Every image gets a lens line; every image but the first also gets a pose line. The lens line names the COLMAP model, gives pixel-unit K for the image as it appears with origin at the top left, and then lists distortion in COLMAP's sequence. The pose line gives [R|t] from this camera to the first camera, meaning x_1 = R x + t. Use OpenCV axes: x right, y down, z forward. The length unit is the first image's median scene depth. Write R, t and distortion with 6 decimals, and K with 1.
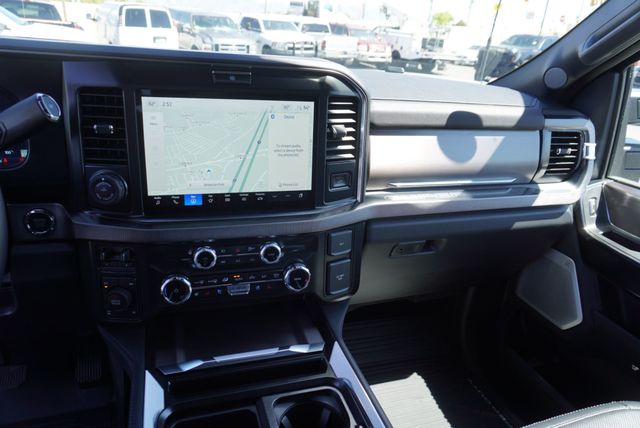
lens RADIAL K [[429.1, 0, 315.1], [0, 429.1, 216.0], [0, 0, 1]] dist [-0.035328, 0.033780]
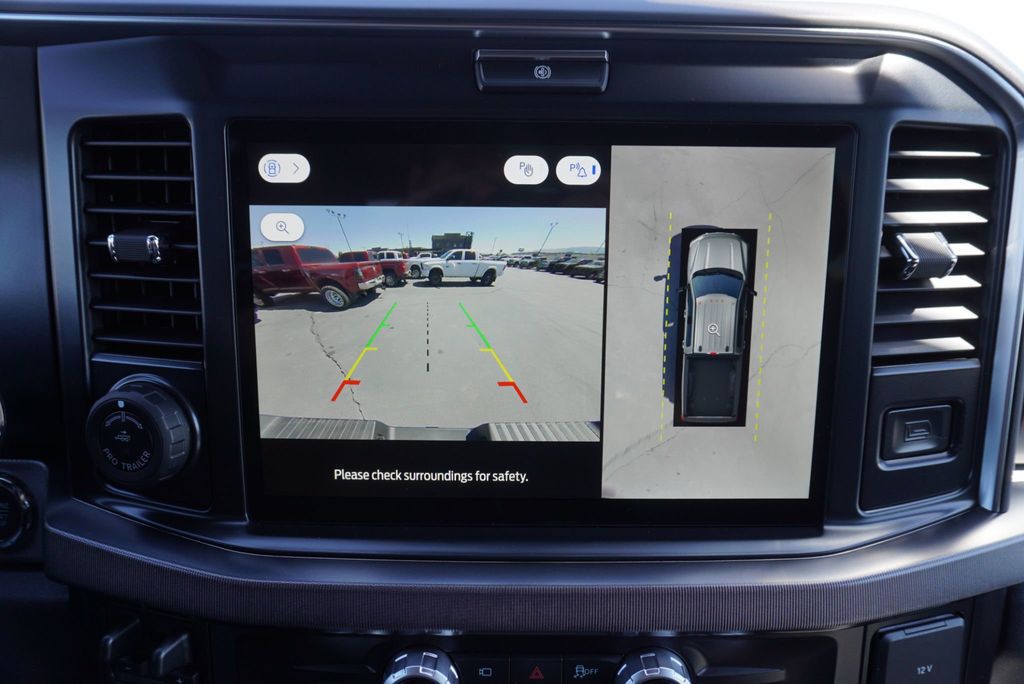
lens RADIAL K [[686.5, 0, 504.2], [0, 686.5, 345.2], [0, 0, 1]] dist [-0.035328, 0.033780]
pose [[0.947564, 0.022046, -0.318805, -0.061086], [-0.059207, 0.992457, -0.107348, -0.080763], [0.314034, 0.120594, 0.941722, 0.530440]]
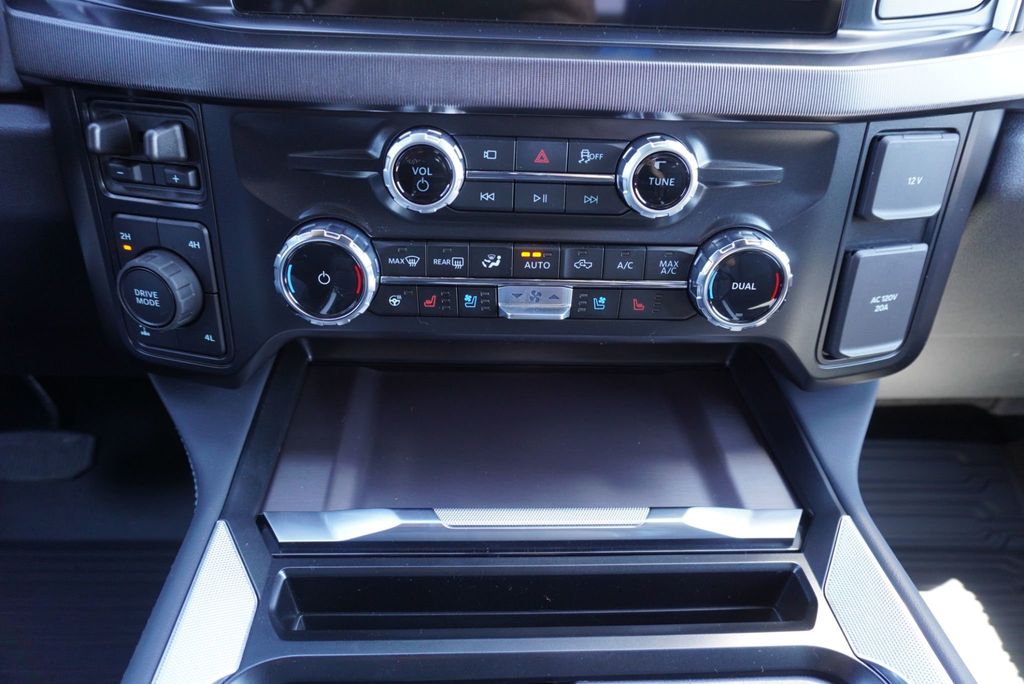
lens RADIAL K [[686.5, 0, 504.2], [0, 686.5, 345.2], [0, 0, 1]] dist [-0.035328, 0.033780]
pose [[0.961376, 0.111663, -0.251570, -0.075614], [-0.071429, 0.983911, 0.163757, 0.124417], [0.265808, -0.139462, 0.953885, 0.534181]]
